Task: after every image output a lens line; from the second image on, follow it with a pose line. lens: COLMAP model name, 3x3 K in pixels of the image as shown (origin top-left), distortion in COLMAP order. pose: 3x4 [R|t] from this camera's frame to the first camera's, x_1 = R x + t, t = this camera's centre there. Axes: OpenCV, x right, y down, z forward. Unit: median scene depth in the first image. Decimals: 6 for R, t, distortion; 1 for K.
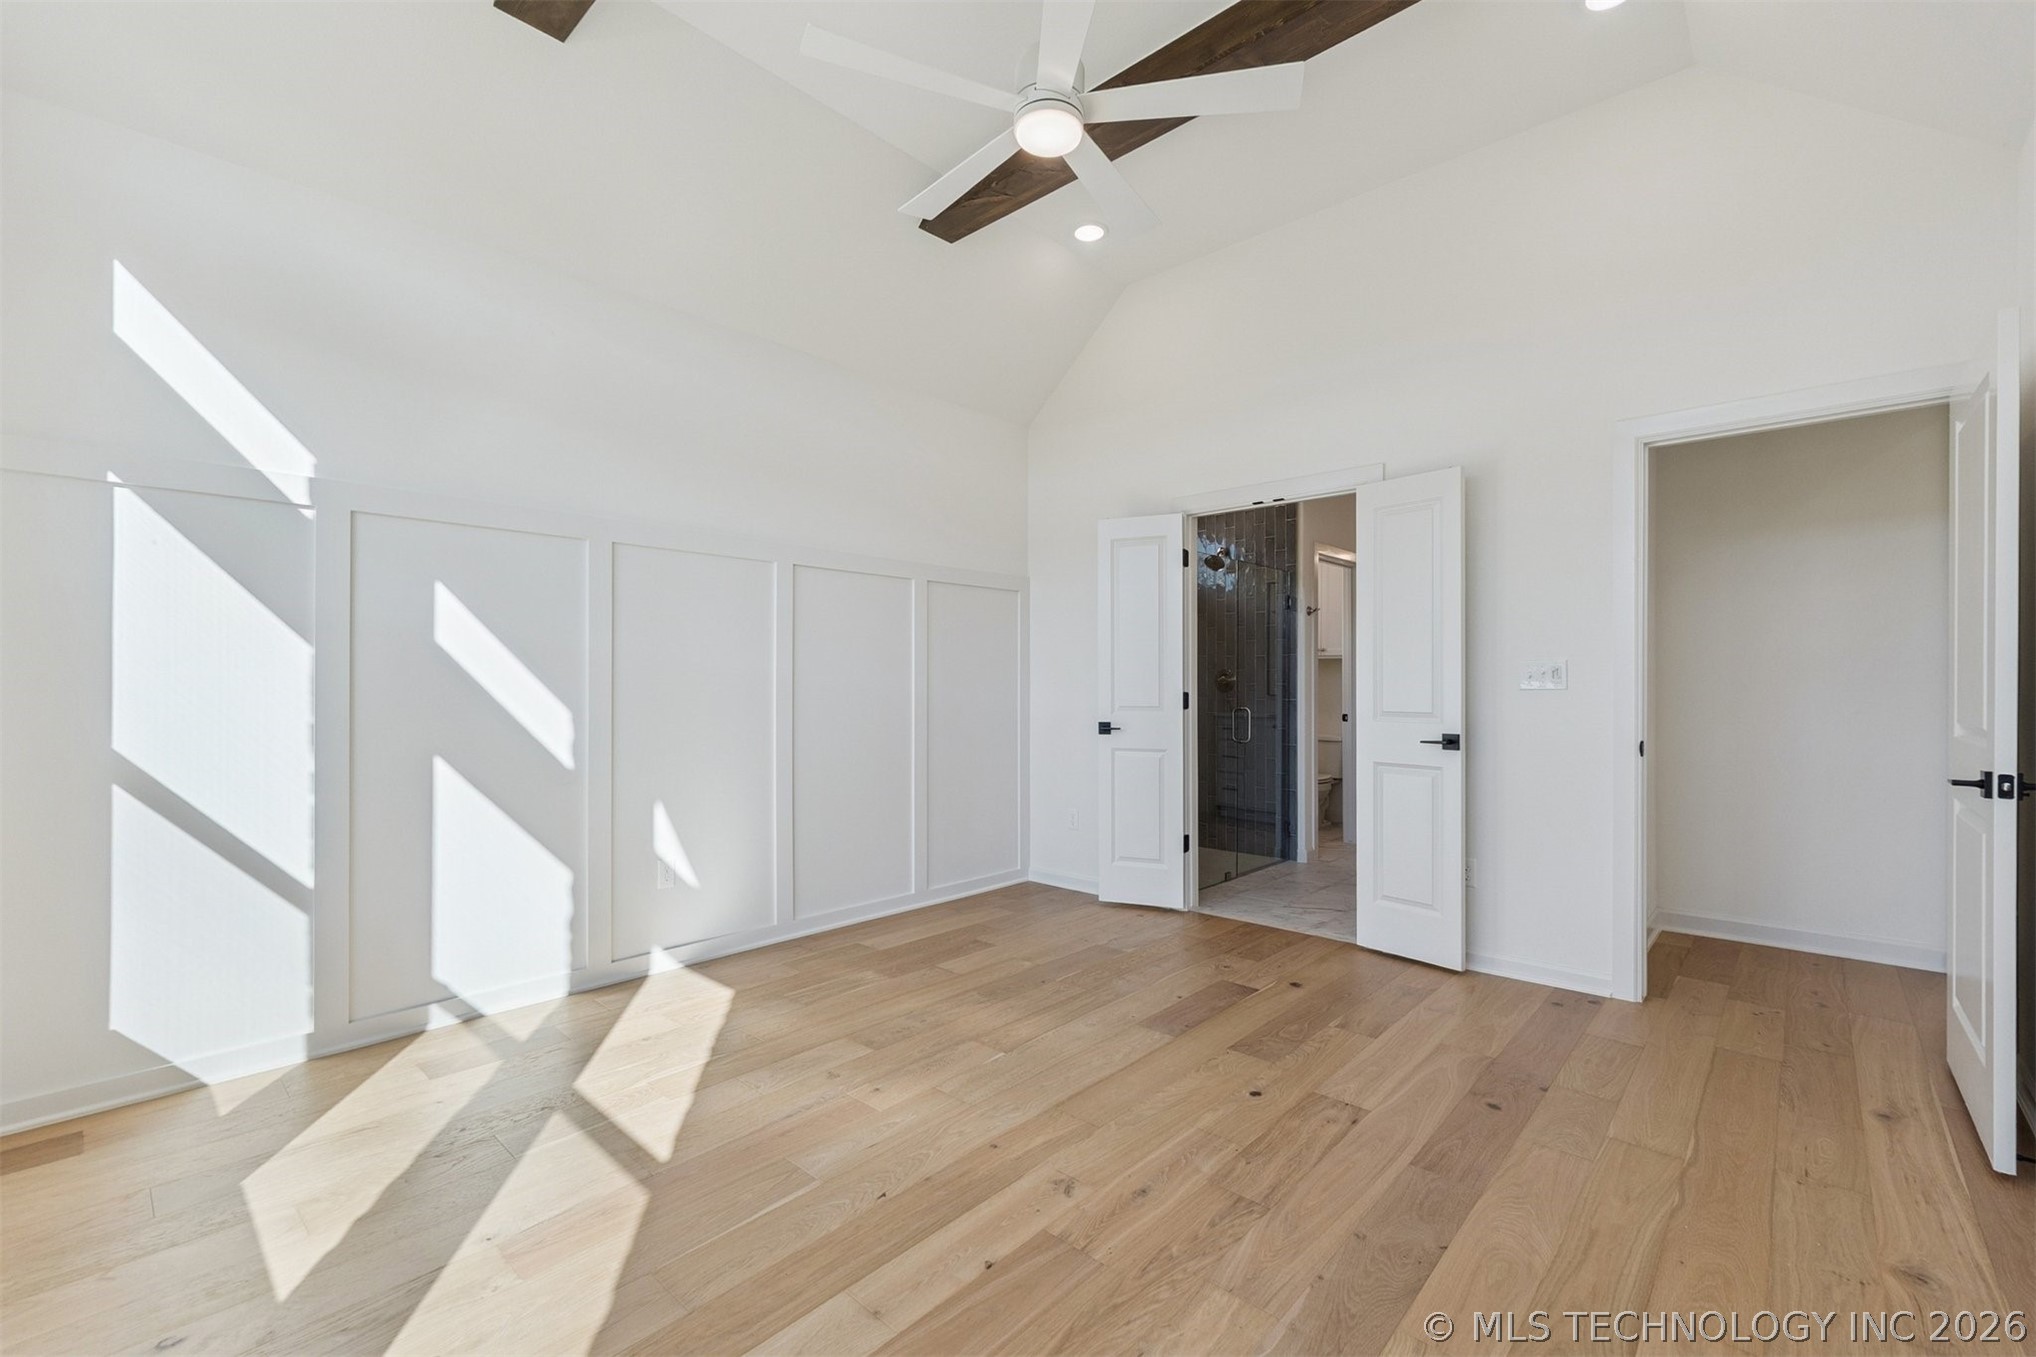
lens RADIAL K [[866.0, 0, 1029.0], [0, 866.0, 687.1], [0, 0, 1]] dist [-0.010045, 0.000651]
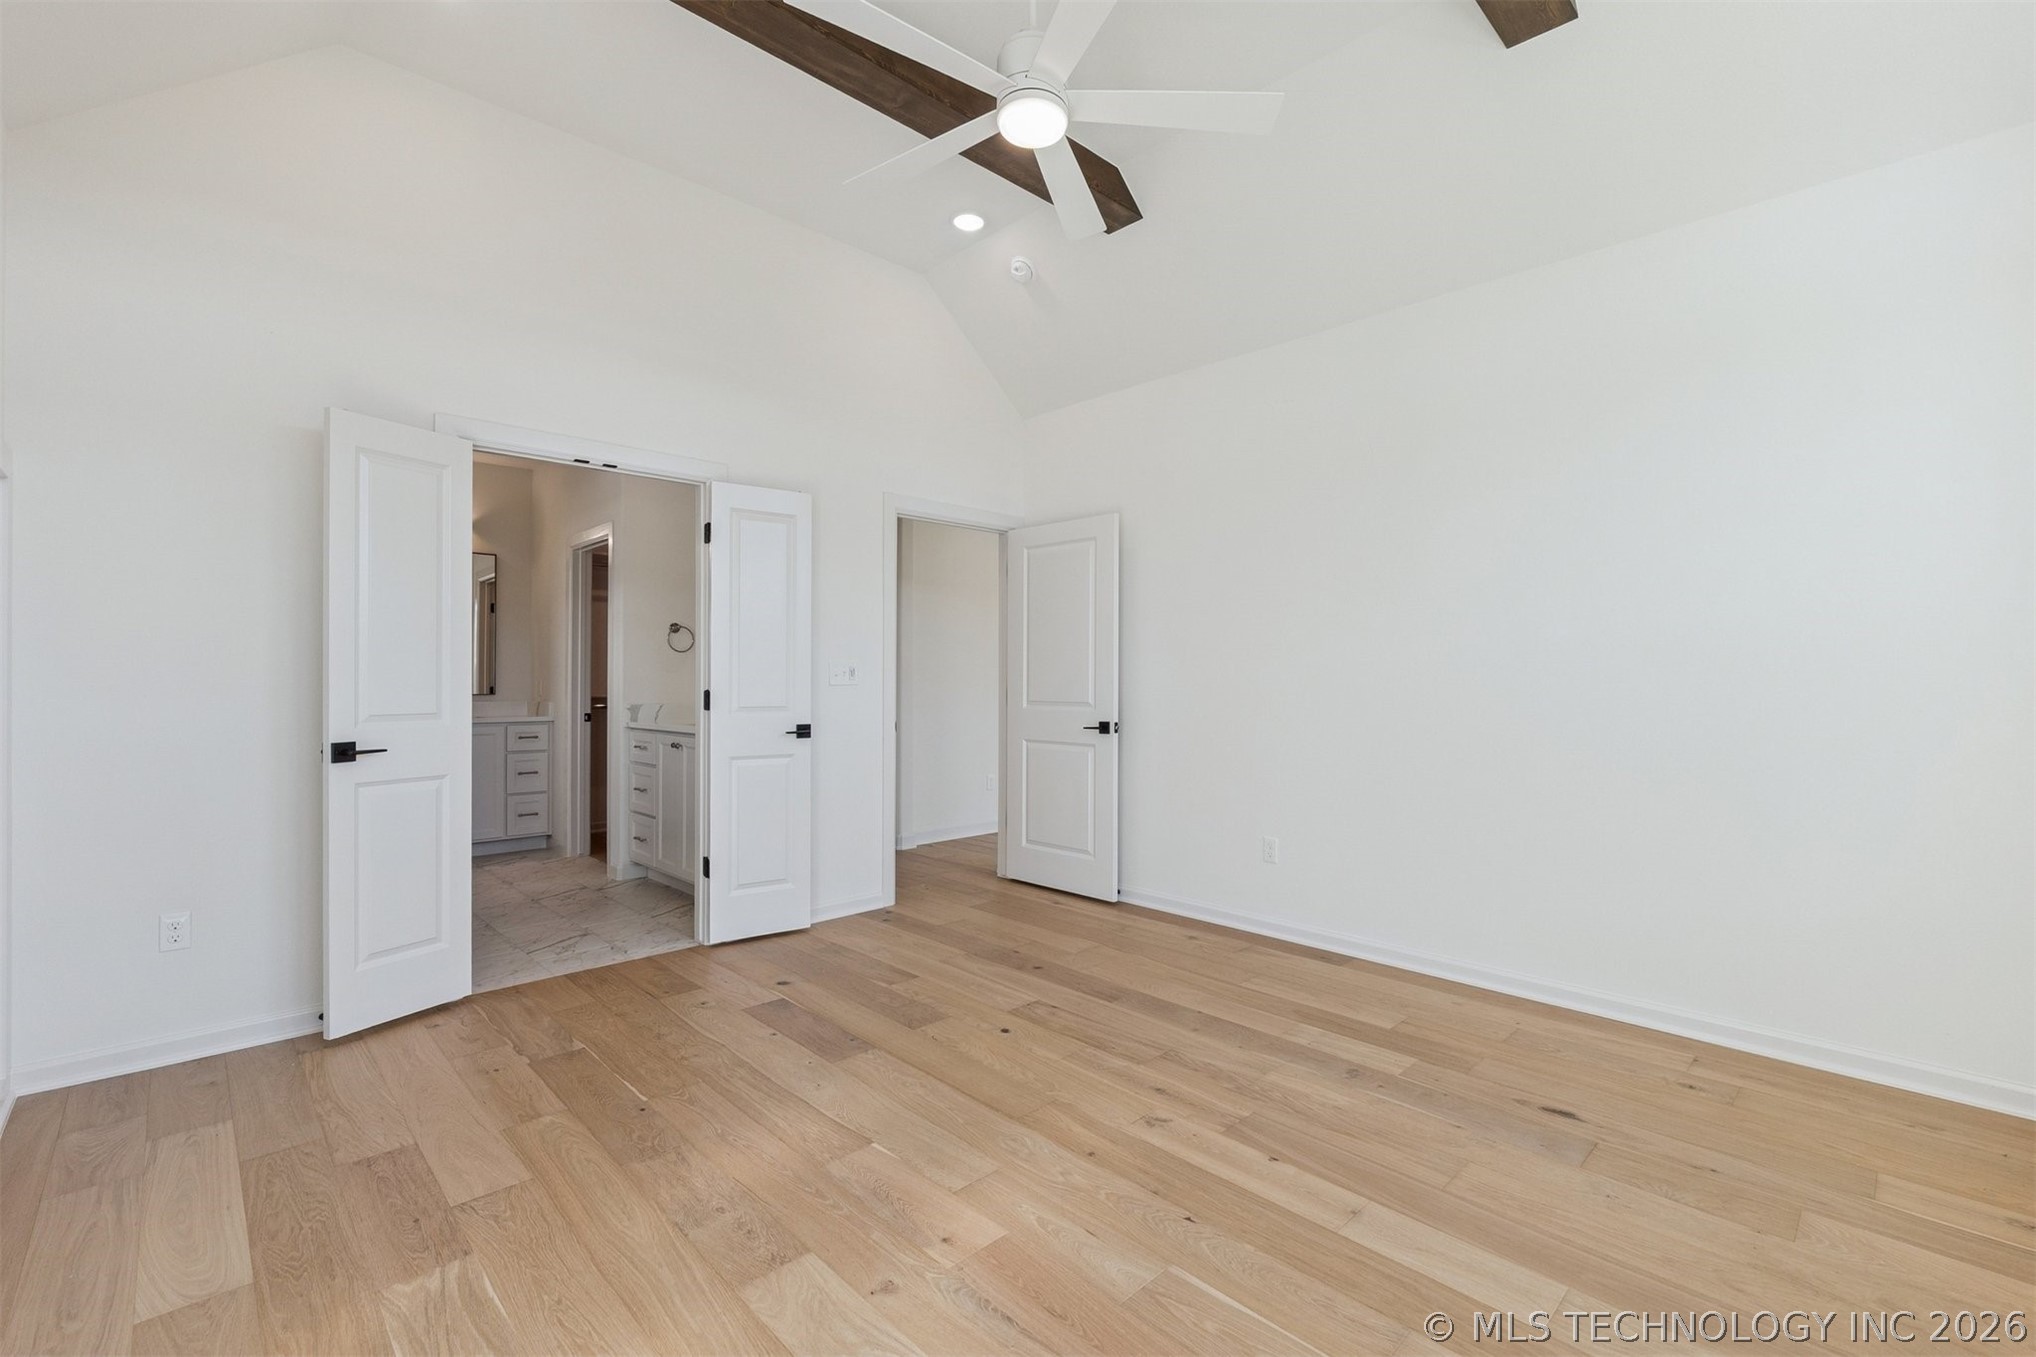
lens RADIAL K [[866.0, 0, 1029.6], [0, 866.0, 670.0], [0, 0, 1]] dist [-0.010045, 0.000651]
pose [[0.063407, 0.008079, 0.997955, -0.783689], [0.001649, 0.999965, -0.008201, -0.008294], [-0.997986, 0.002166, 0.063392, 0.765907]]
